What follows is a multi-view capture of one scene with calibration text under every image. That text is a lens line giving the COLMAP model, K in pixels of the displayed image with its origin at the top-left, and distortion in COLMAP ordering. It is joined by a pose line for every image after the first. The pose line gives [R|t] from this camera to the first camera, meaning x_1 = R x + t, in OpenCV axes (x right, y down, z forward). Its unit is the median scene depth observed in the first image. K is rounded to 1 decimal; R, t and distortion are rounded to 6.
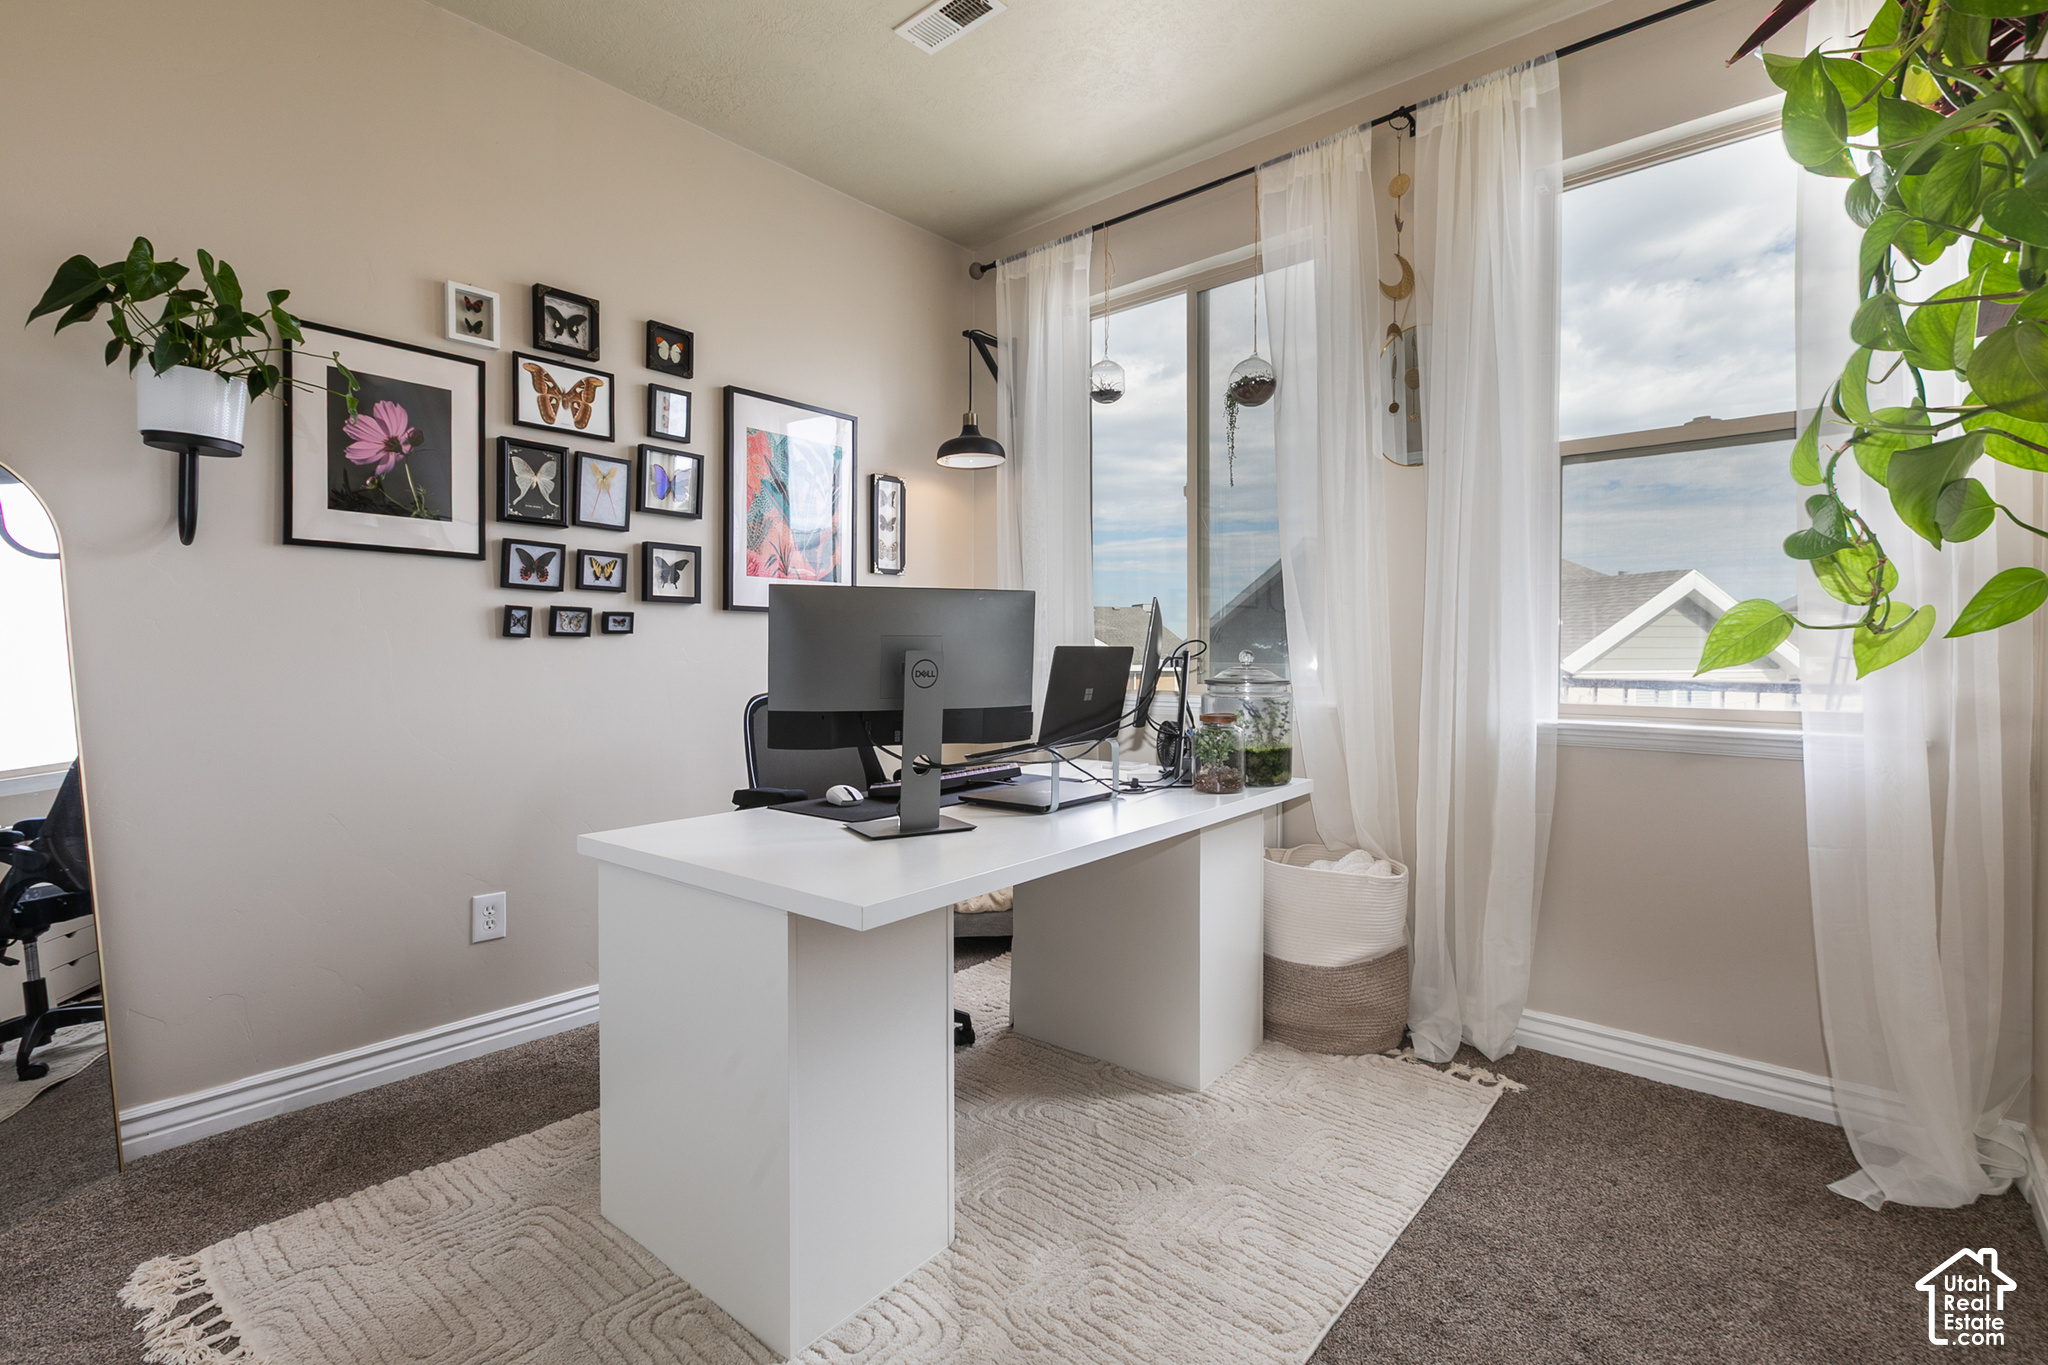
lens RADIAL K [[944.6, 0, 1023.1], [0, 944.6, 669.7], [0, 0, 1]] dist [0.003085, 0.000699]
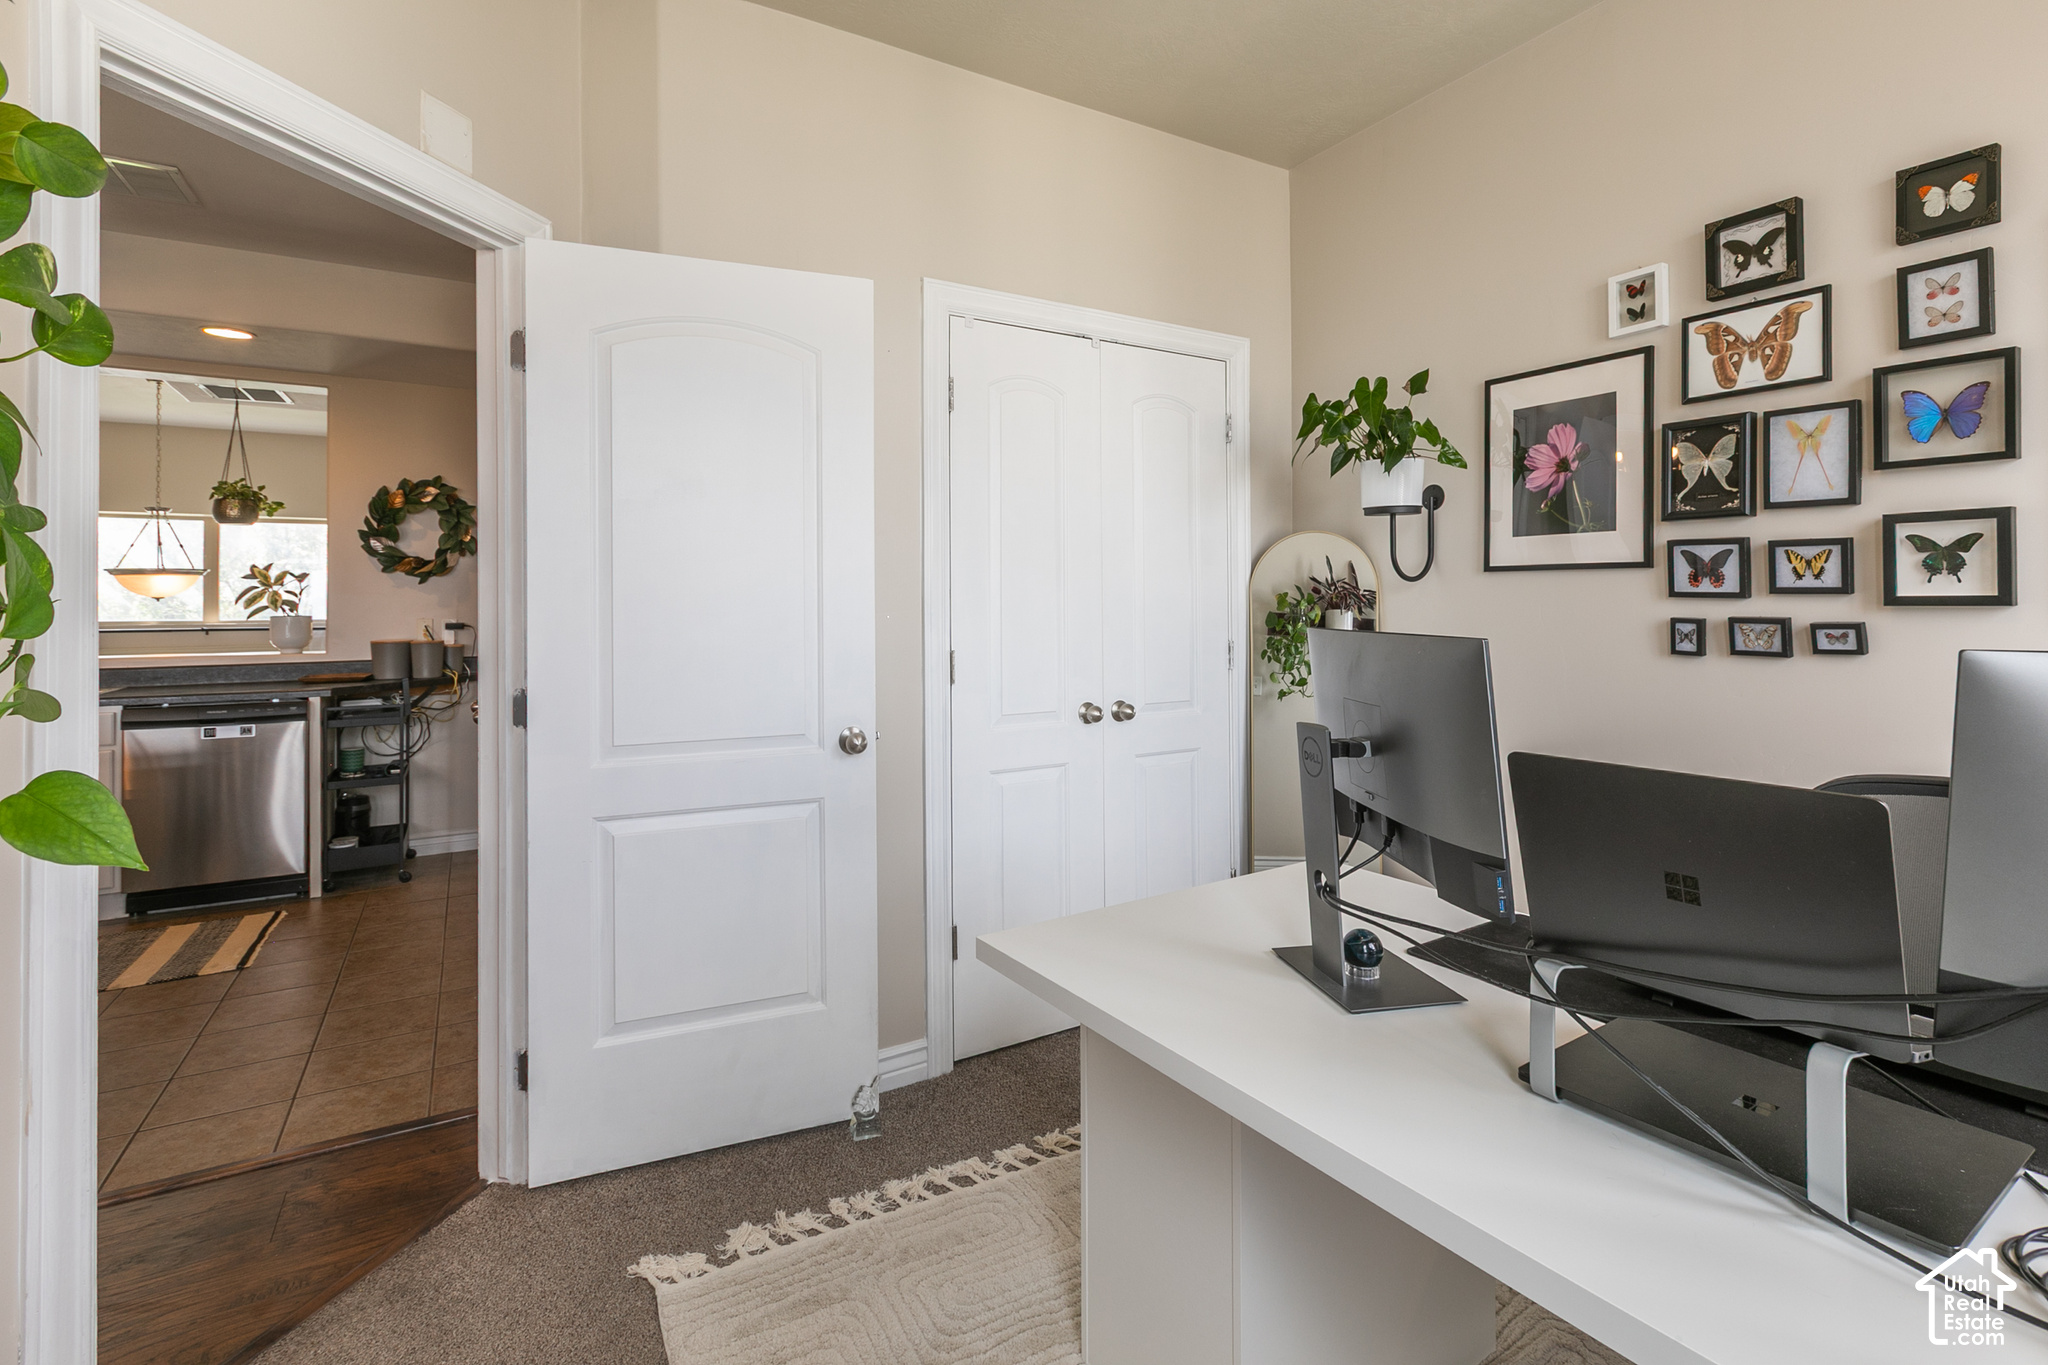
lens RADIAL K [[944.6, 0, 1003.0], [0, 944.6, 597.3], [0, 0, 1]] dist [0.003085, 0.000699]
pose [[-0.332862, -0.006387, -0.942954, 0.452430], [-0.008593, 0.999956, -0.003740, -0.075666], [0.942937, 0.006858, -0.332902, 0.688078]]
